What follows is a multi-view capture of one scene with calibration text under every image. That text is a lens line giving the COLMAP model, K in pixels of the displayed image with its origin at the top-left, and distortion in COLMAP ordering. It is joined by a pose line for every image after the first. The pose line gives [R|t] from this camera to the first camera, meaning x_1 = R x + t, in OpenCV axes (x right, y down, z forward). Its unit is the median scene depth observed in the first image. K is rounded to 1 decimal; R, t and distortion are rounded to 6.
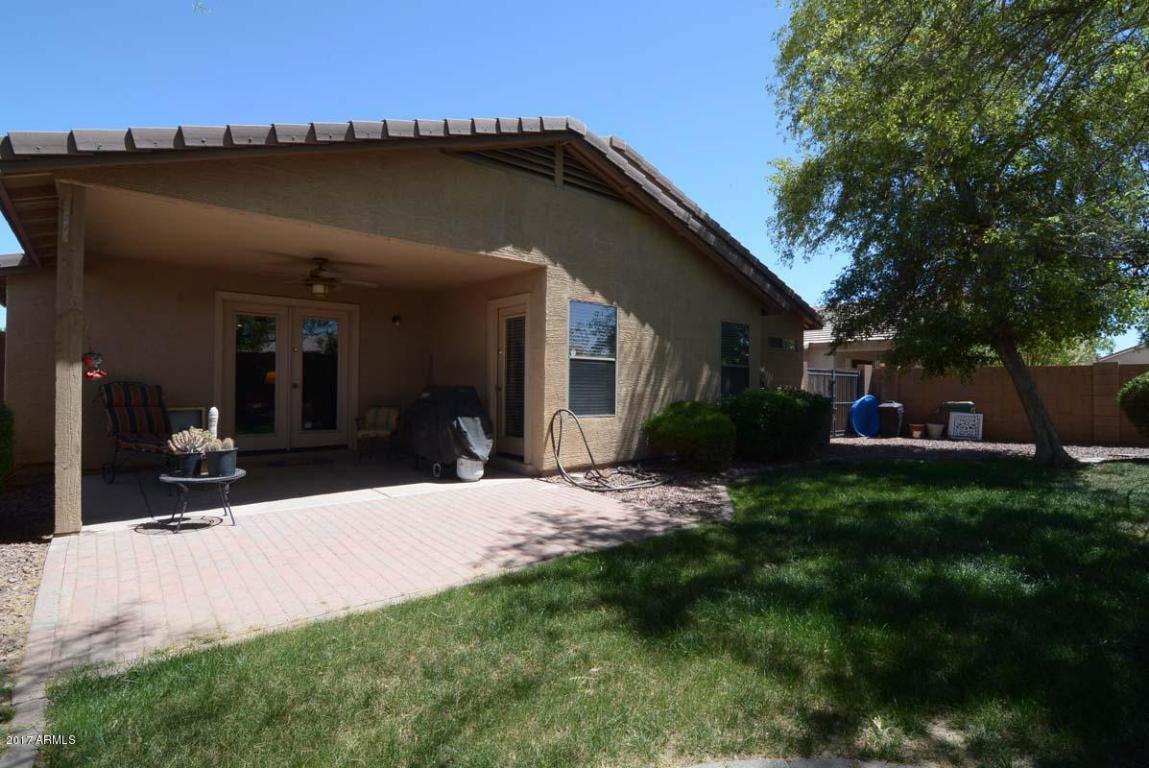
lens RADIAL K [[559.0, 0, 577.3], [0, 559.0, 385.7], [0, 0, 1]] dist [-0.004353, -0.010599]
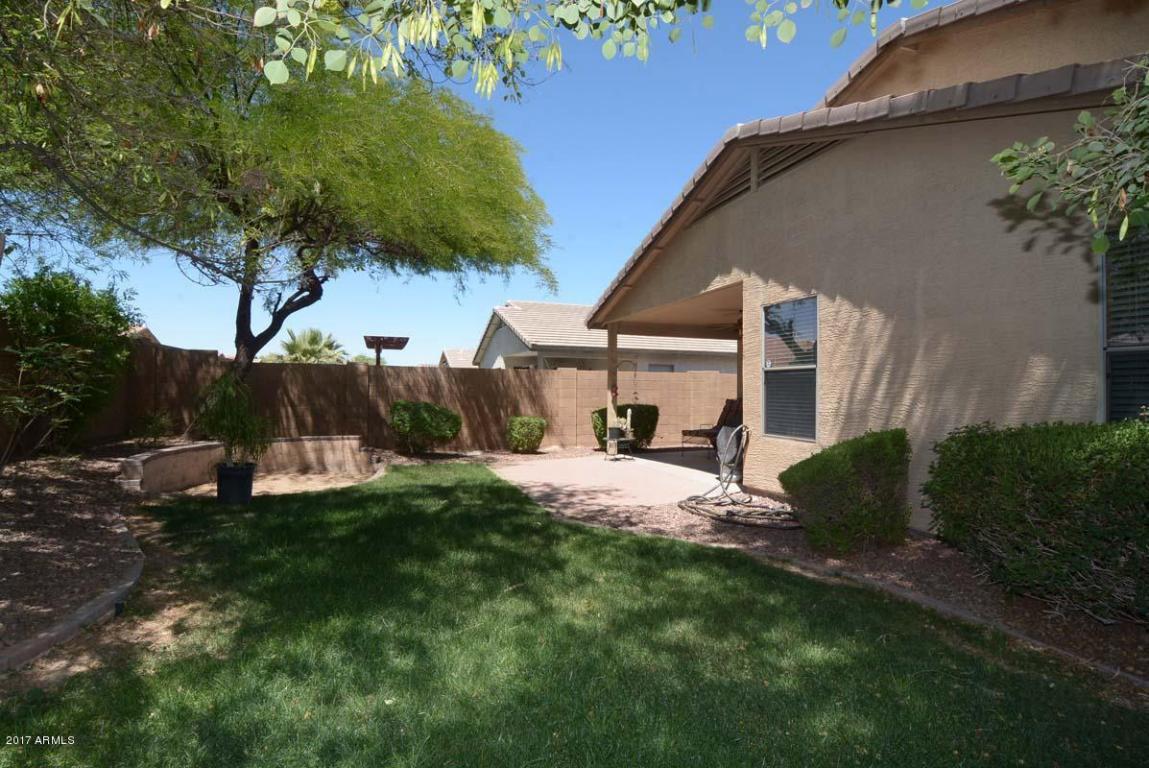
lens RADIAL K [[559.0, 0, 577.3], [0, 559.0, 385.7], [0, 0, 1]] dist [-0.004353, -0.010599]
pose [[-0.359559, -0.022758, -0.932845, 1.492176], [-0.010380, 0.999738, -0.020390, -0.004188], [0.933065, 0.002351, -0.359701, 1.654809]]
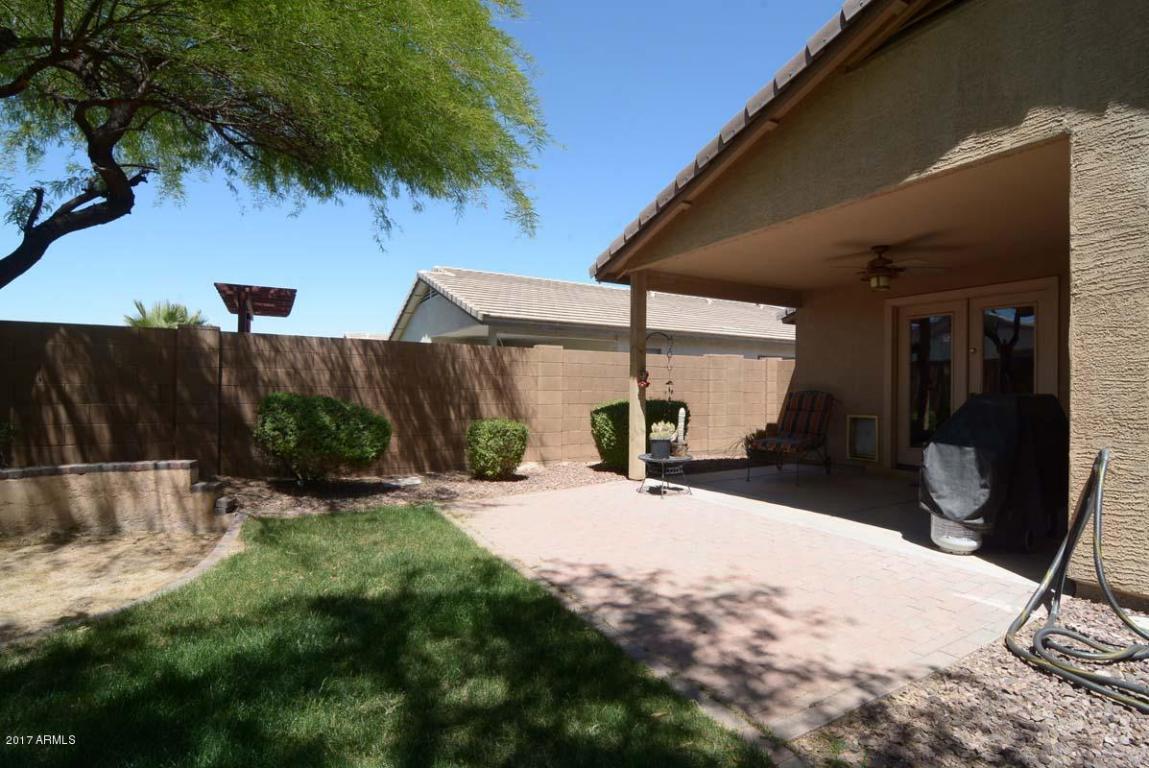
lens RADIAL K [[559.0, 0, 577.3], [0, 559.0, 385.7], [0, 0, 1]] dist [-0.004353, -0.010599]
pose [[-0.202561, -0.013756, -0.979173, 0.702988], [-0.012985, 0.999851, -0.011360, 0.005902], [0.979184, 0.010413, -0.202709, 1.064190]]
